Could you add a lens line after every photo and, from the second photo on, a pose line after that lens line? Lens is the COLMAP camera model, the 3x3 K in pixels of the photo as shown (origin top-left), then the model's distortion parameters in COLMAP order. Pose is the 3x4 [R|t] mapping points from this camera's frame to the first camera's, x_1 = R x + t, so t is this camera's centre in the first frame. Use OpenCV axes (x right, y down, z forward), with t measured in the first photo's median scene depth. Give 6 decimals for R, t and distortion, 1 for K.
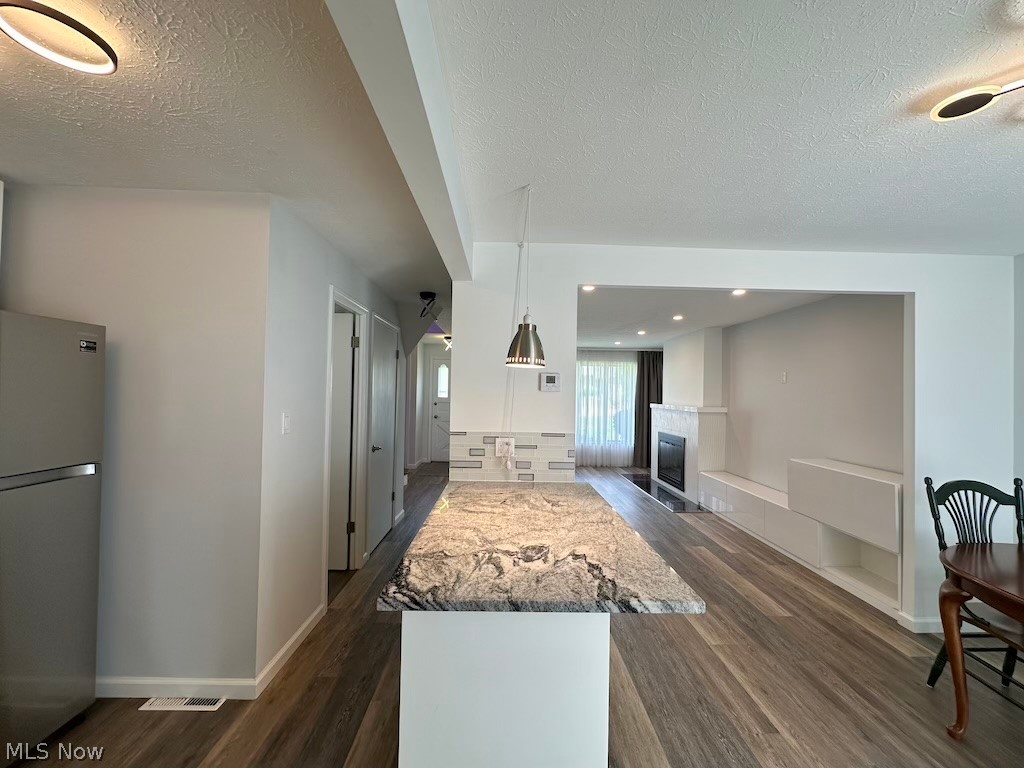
lens RADIAL K [[408.5, 0, 511.9], [0, 408.5, 385.8], [0, 0, 1]] dist [-0.005353, 0.001607]
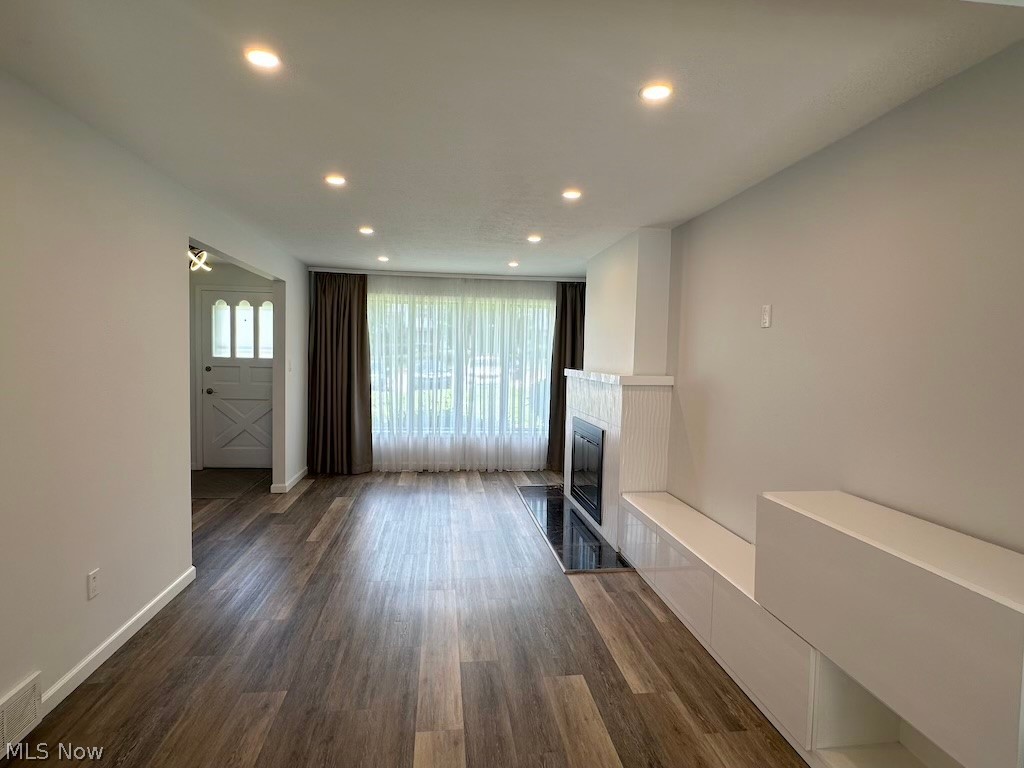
lens RADIAL K [[541.4, 0, 506.8], [0, 541.4, 384.9], [0, 0, 1]] dist [-0.014417, 0.001485]
pose [[0.994746, -0.002039, 0.102354, 0.206376], [-0.005559, 0.997250, 0.073896, 0.011407], [-0.102223, -0.074076, 0.992000, 0.271472]]
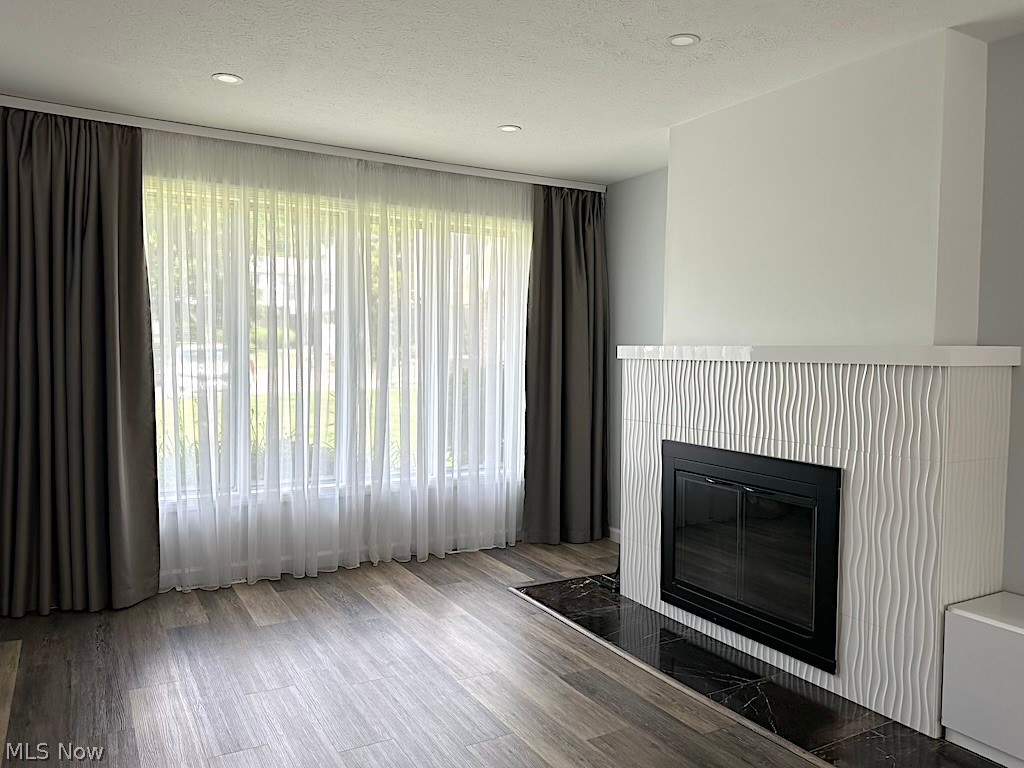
lens RADIAL K [[774.2, 0, 517.7], [0, 774.2, 369.3], [0, 0, 1]] dist [0.079179, -0.062466]
pose [[0.880906, -0.018326, 0.472937, 0.007716], [-0.005394, 0.998796, 0.048749, 0.040080], [-0.473261, -0.045494, 0.879747, 0.628338]]
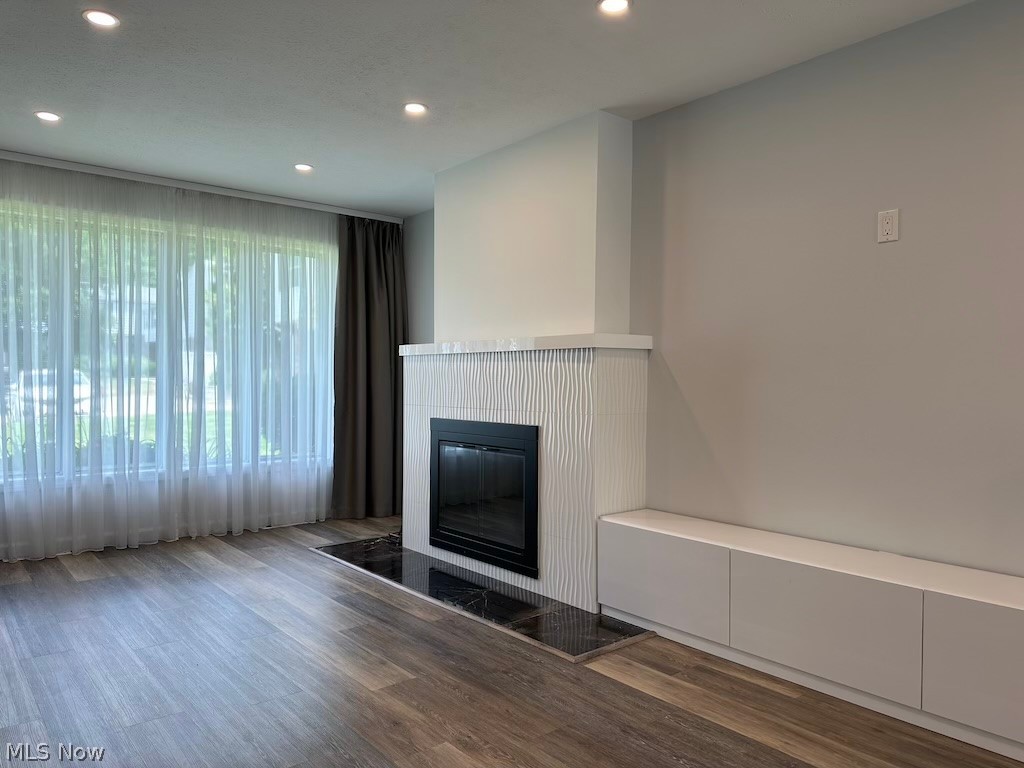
lens RADIAL K [[729.0, 0, 503.7], [0, 729.0, 380.3], [0, 0, 1]] dist [0.053784, -0.065243]
pose [[0.789783, -0.014748, 0.613209, 0.012804], [-0.001389, 0.999665, 0.025831, 0.068567], [-0.613385, -0.021253, 0.789498, 0.496484]]
